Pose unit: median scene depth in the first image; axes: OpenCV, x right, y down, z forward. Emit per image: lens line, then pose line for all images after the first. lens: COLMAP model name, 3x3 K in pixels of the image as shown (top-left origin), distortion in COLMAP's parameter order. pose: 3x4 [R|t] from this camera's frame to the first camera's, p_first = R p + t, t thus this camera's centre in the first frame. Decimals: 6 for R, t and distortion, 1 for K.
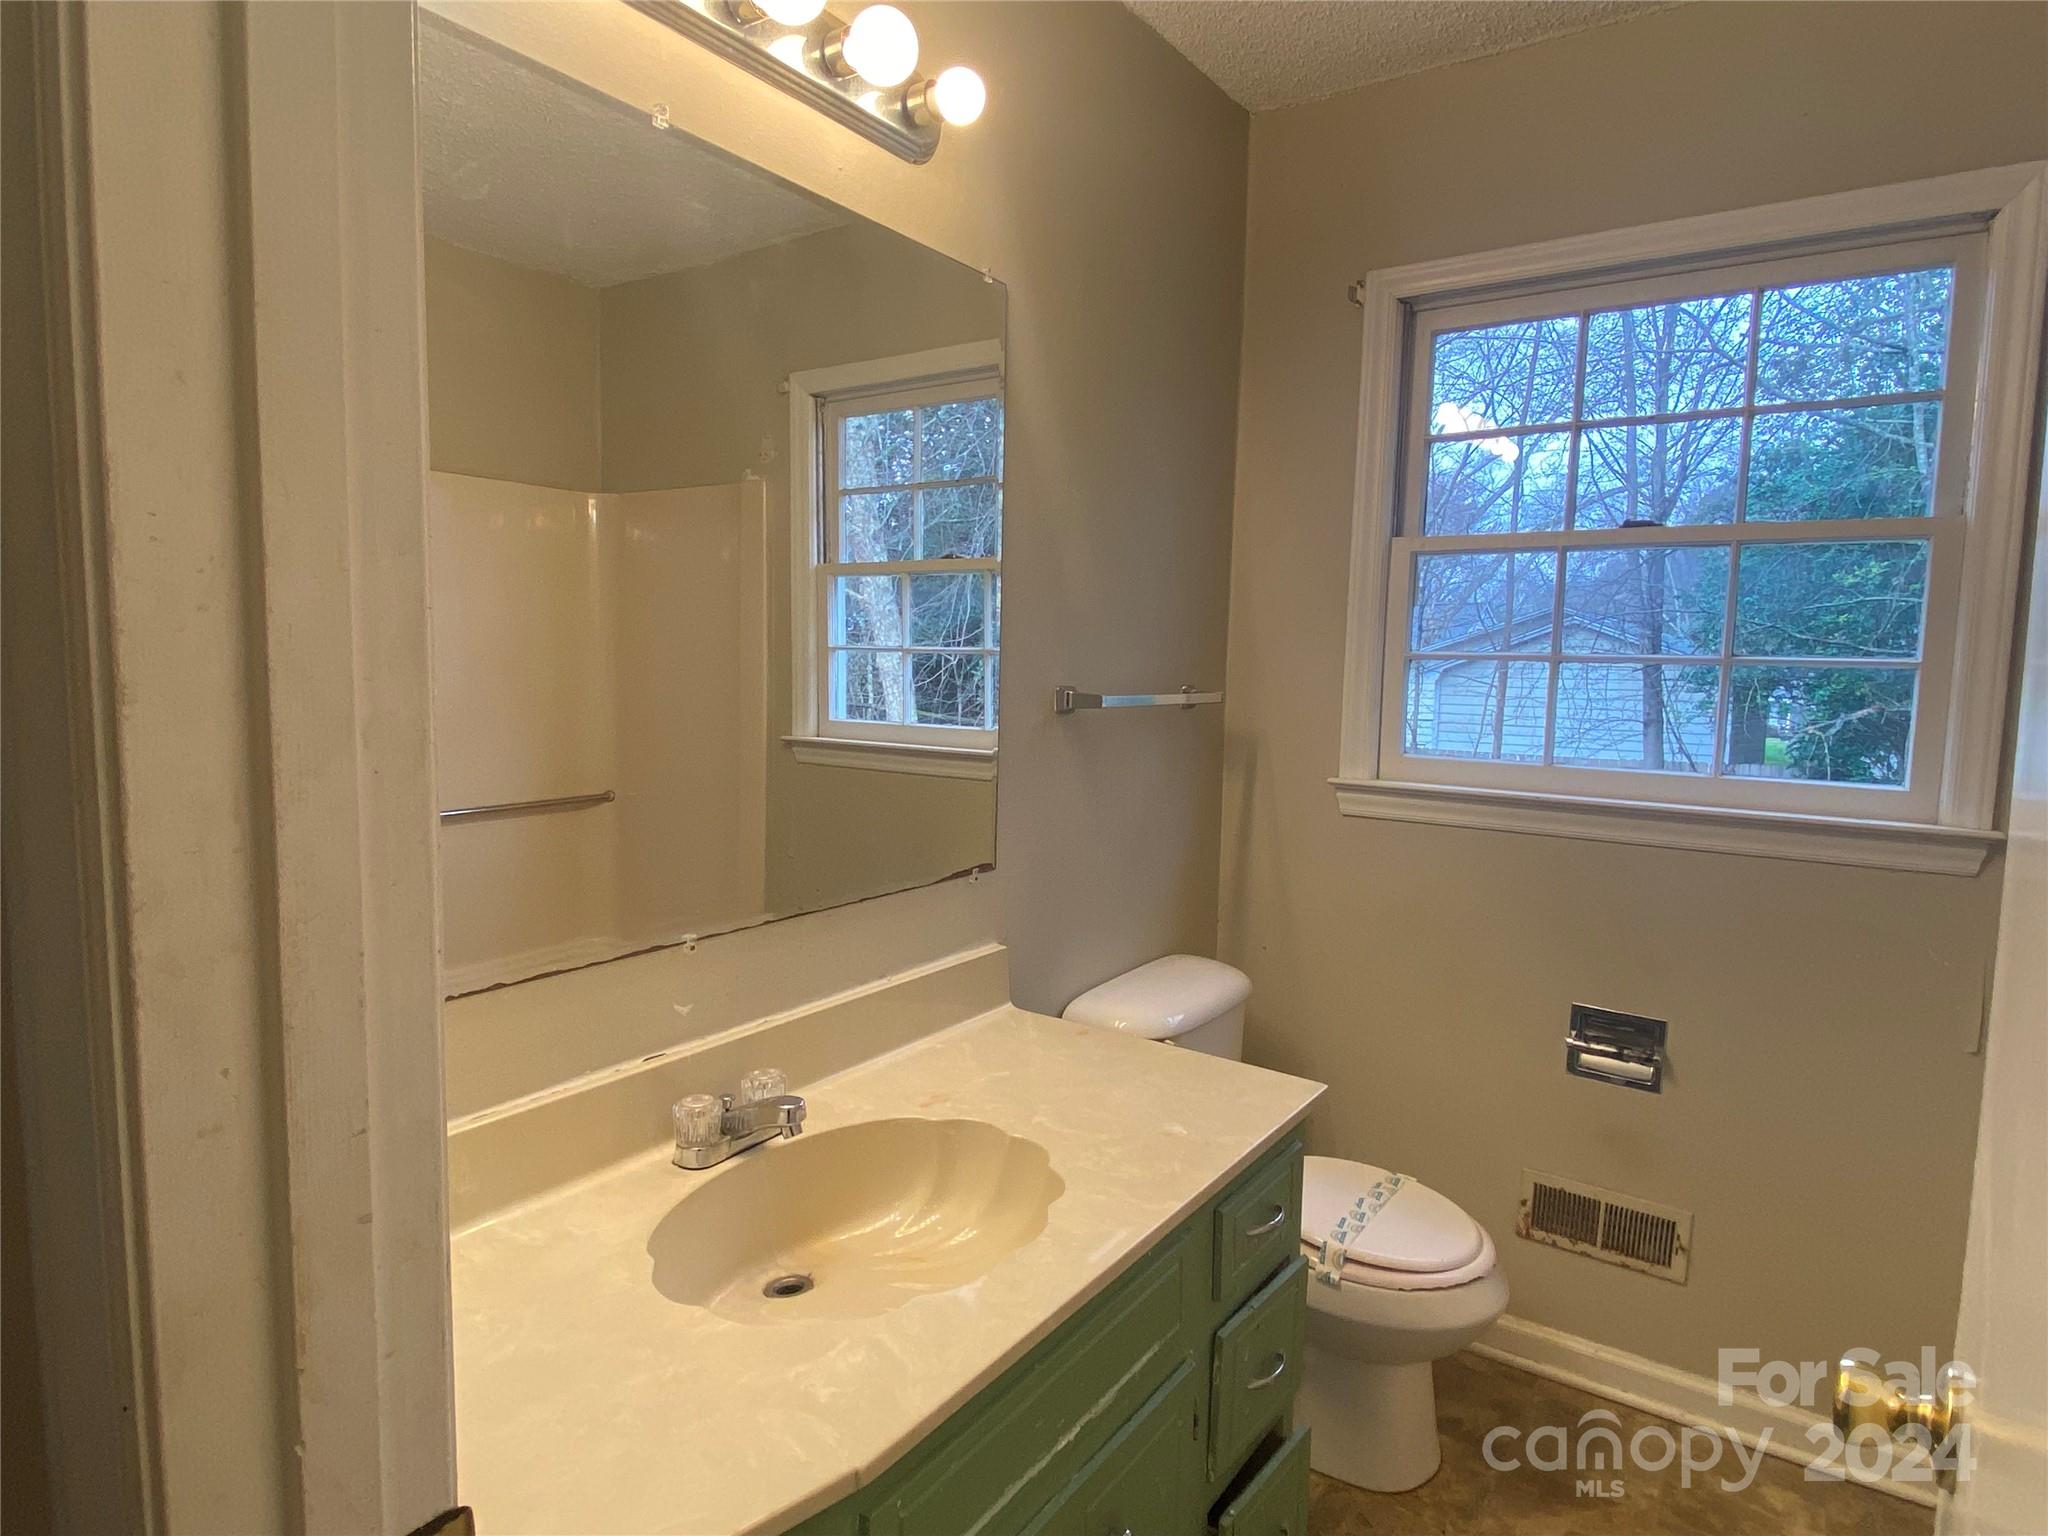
lens RADIAL K [[1095.8, 0, 1071.4], [0, 1095.8, 765.1], [0, 0, 1]] dist [0.000691, 0.000010]
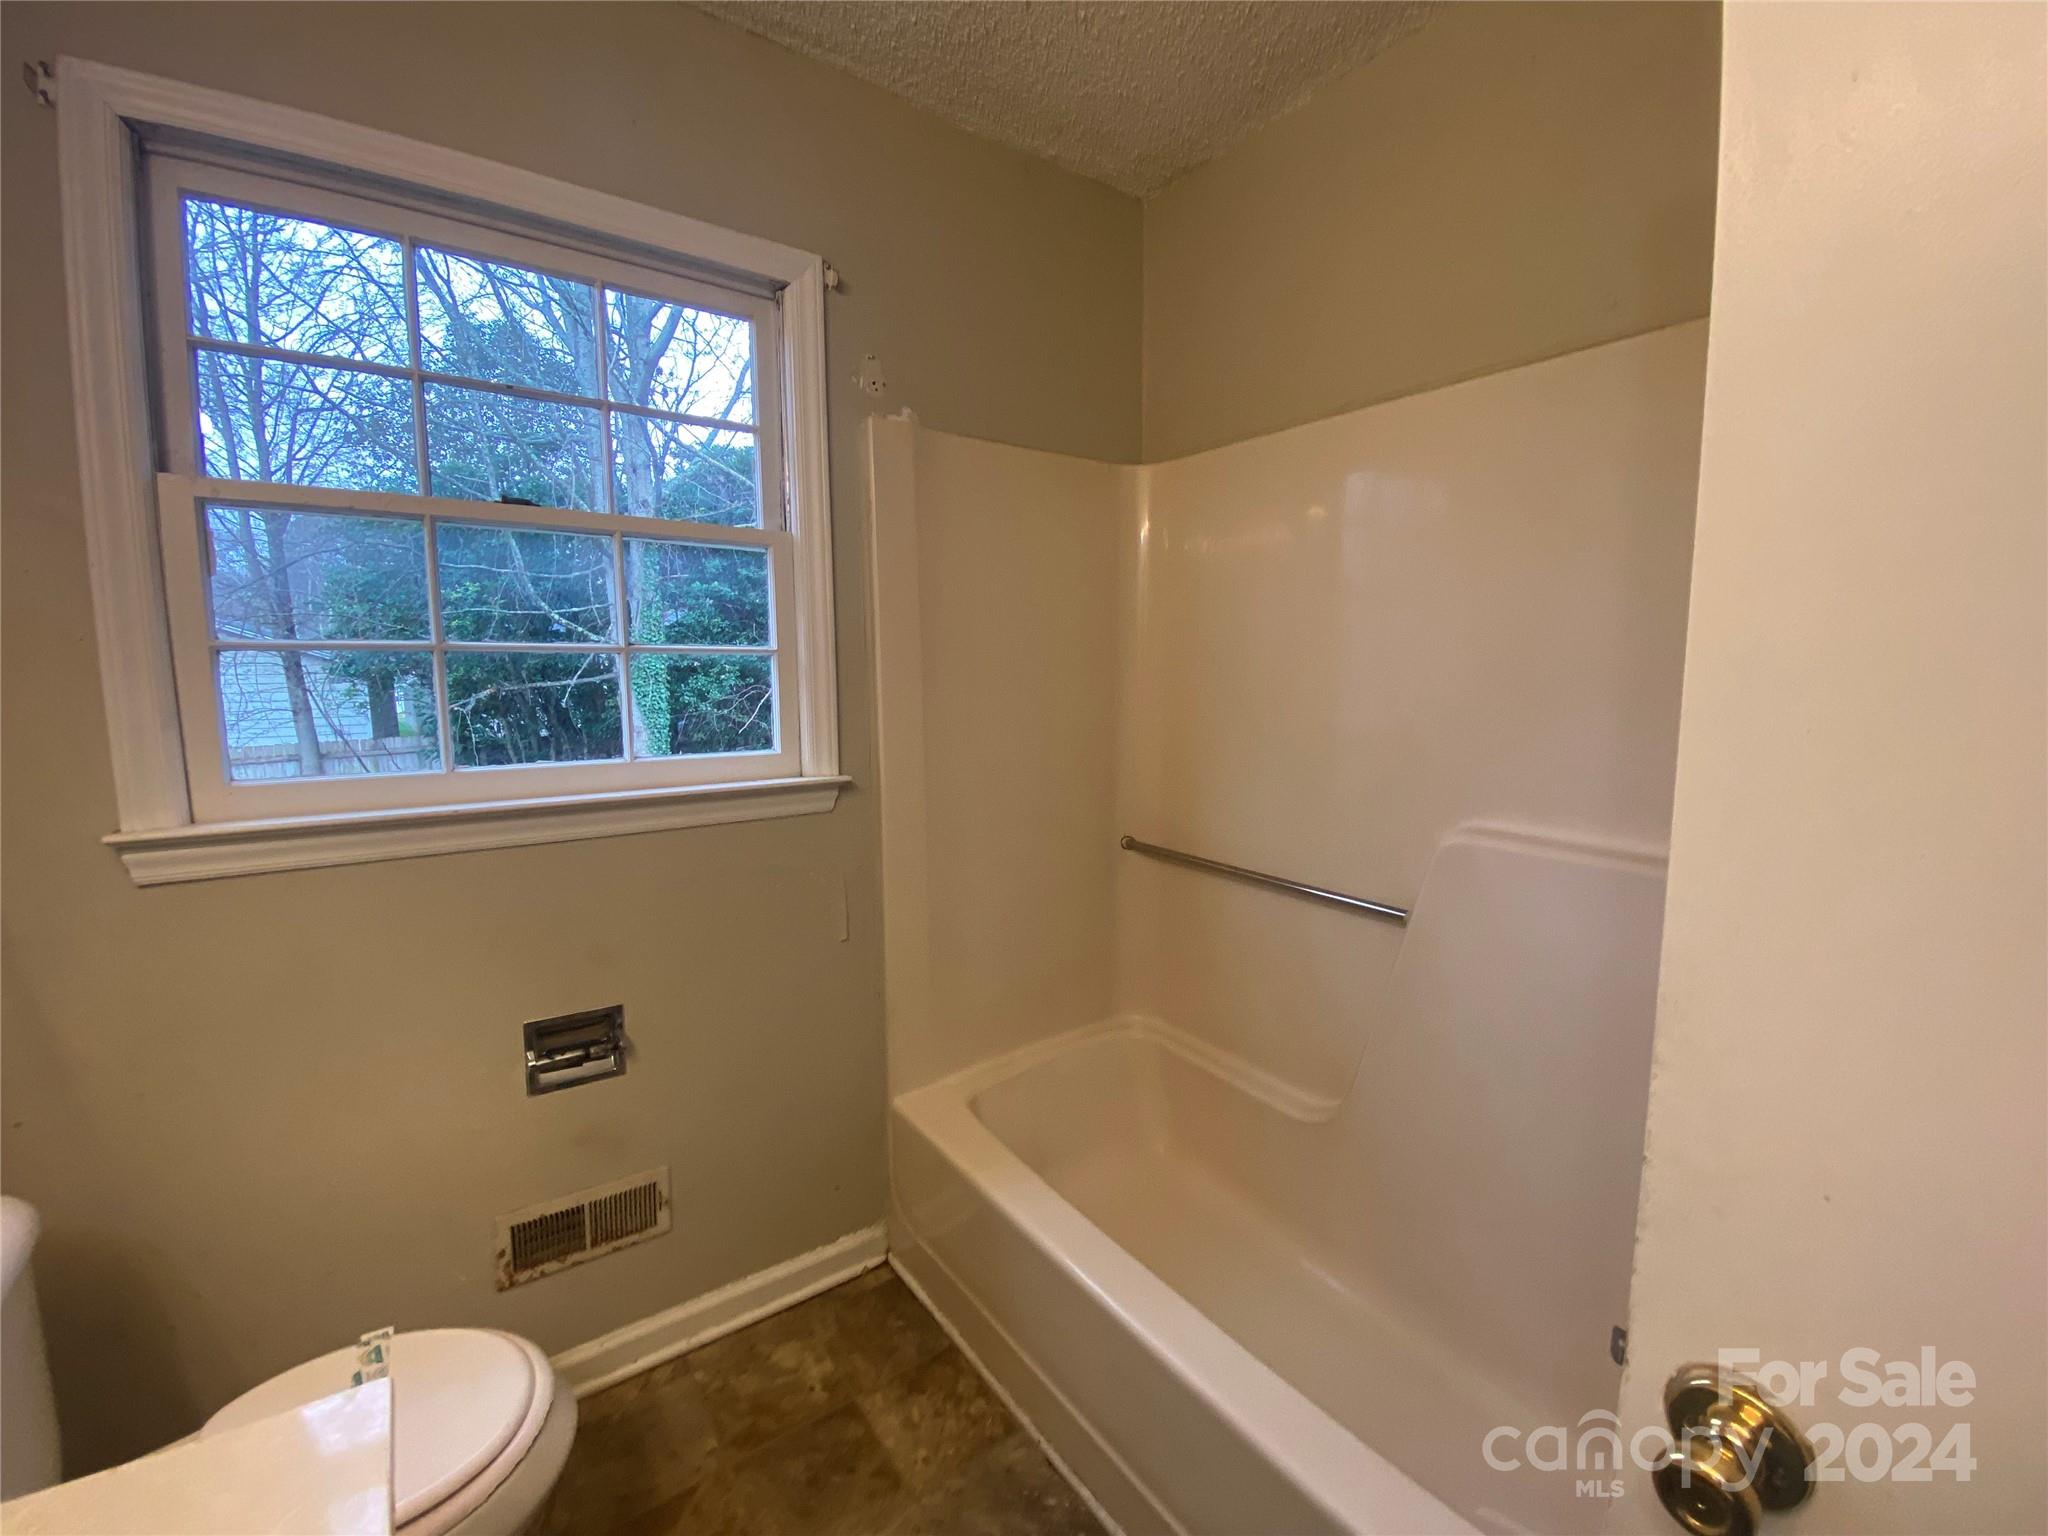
lens RADIAL K [[827.8, 0, 1024.0], [0, 827.8, 768.0], [0, 0, 1]] dist [-0.001423, -0.012611]
pose [[0.367001, -0.135797, 0.920255, 0.003597], [0.097213, 0.989469, 0.107242, -0.027768], [-0.925127, 0.050103, 0.376338, 0.338708]]
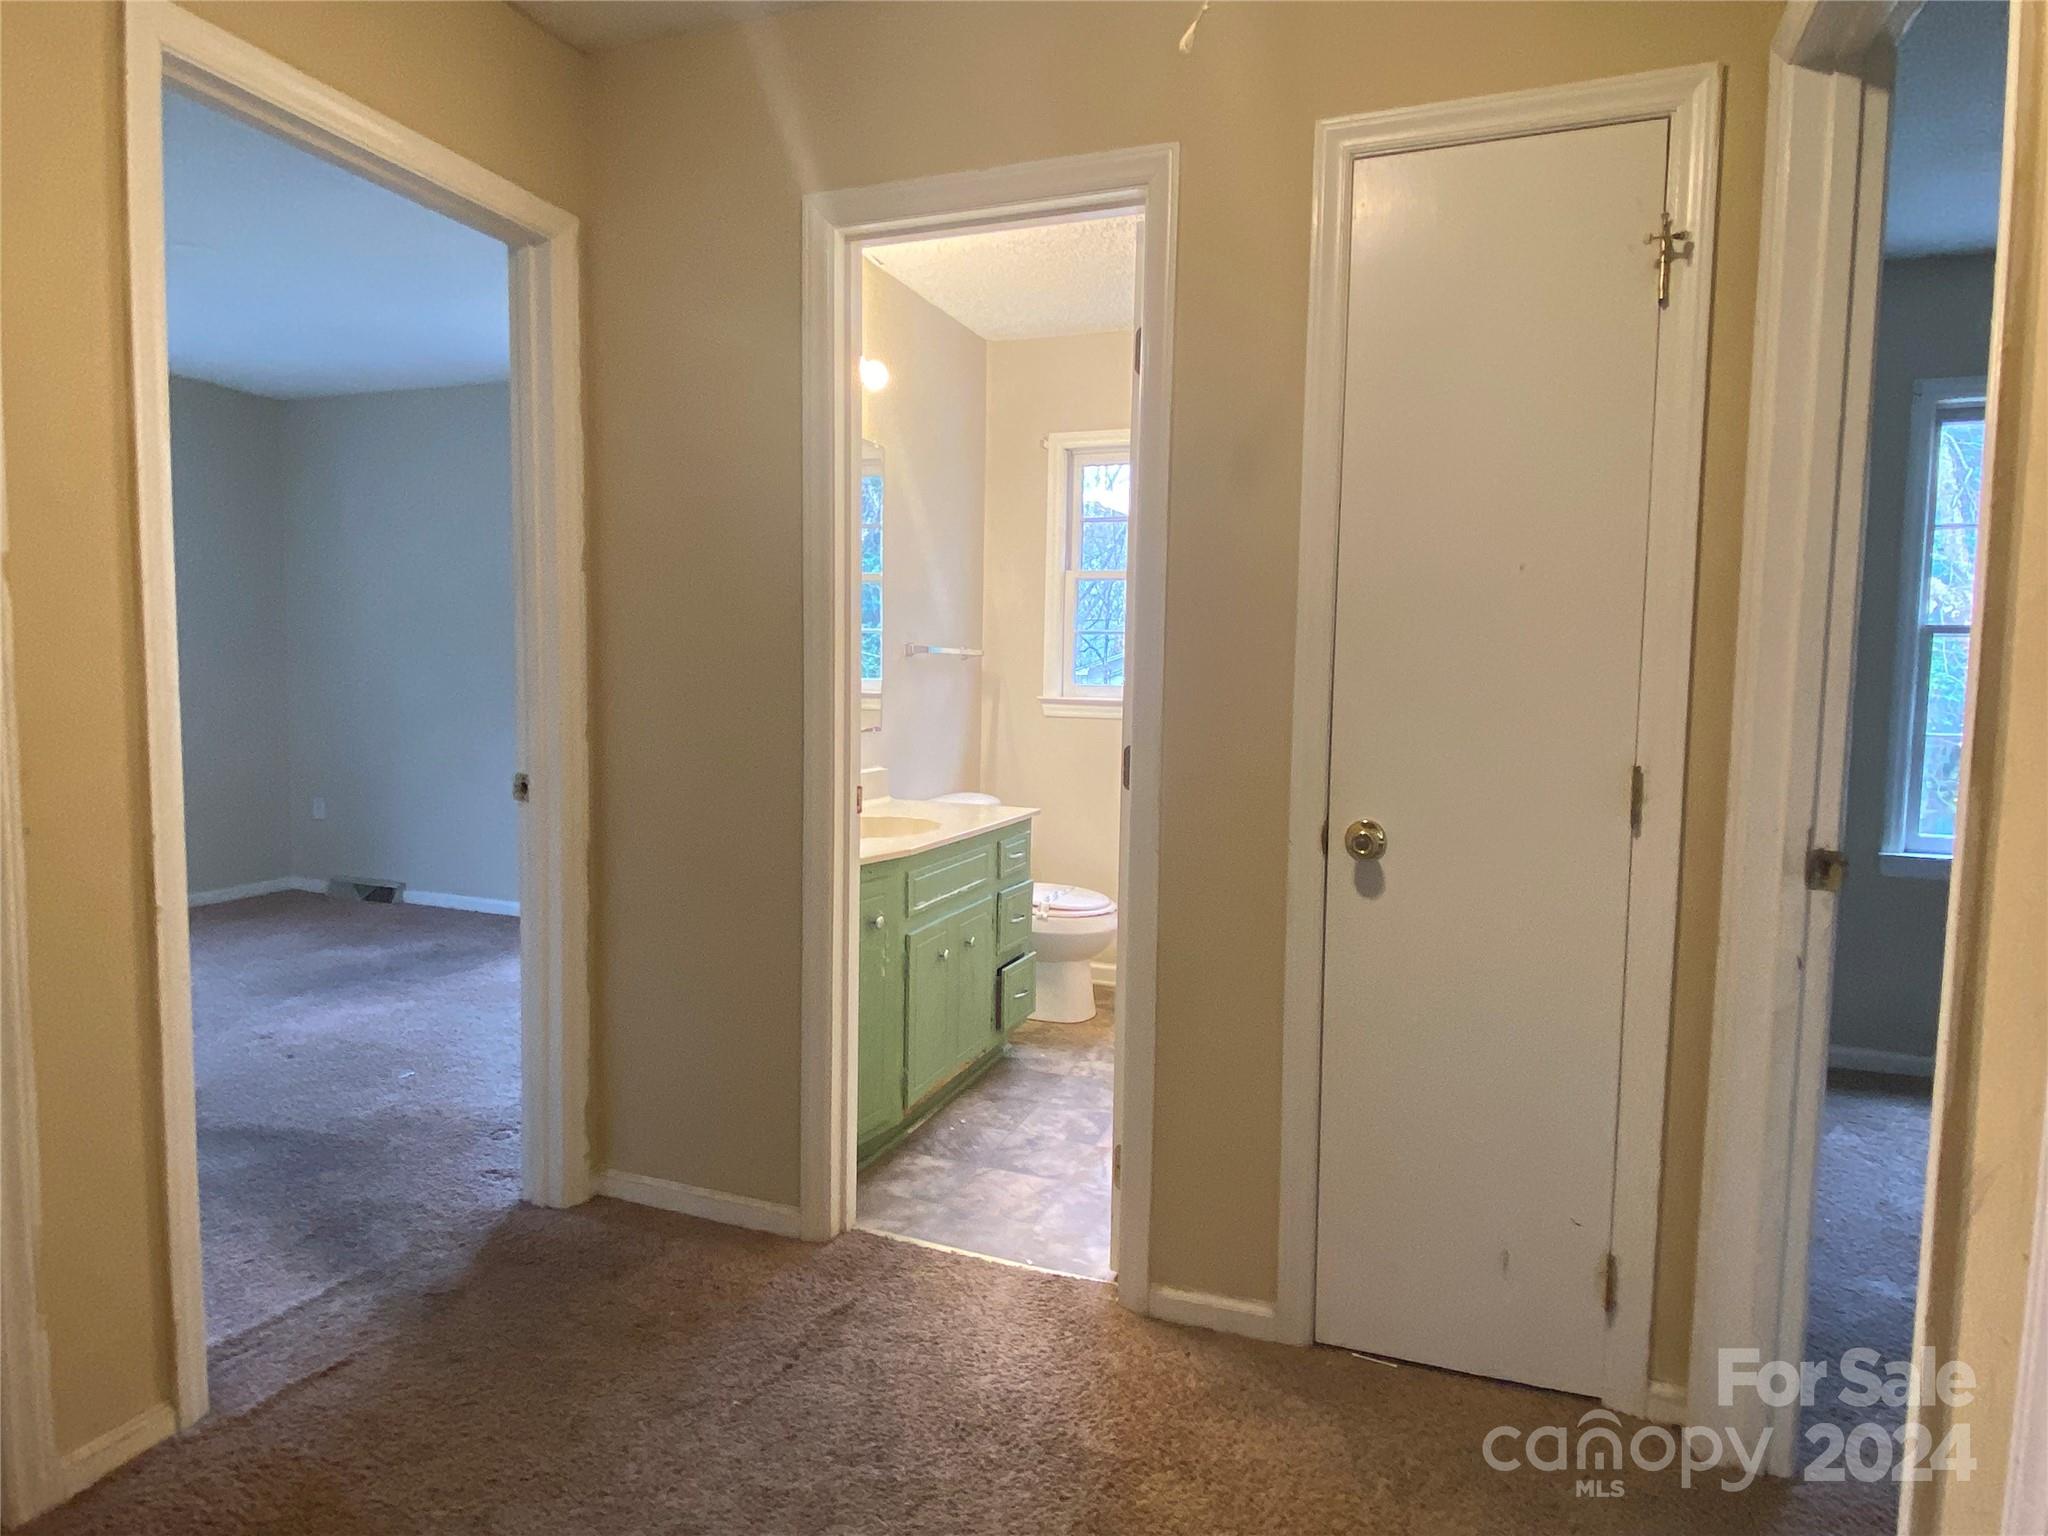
lens RADIAL K [[1142.1, 0, 1023.4], [0, 1142.1, 759.8], [0, 0, 1]] dist [0.004159, 0.001060]
pose [[0.976651, -0.026256, 0.213224, -0.227040], [0.030820, 0.999361, -0.018109, 0.166213], [-0.212612, 0.024258, 0.976836, -0.983950]]
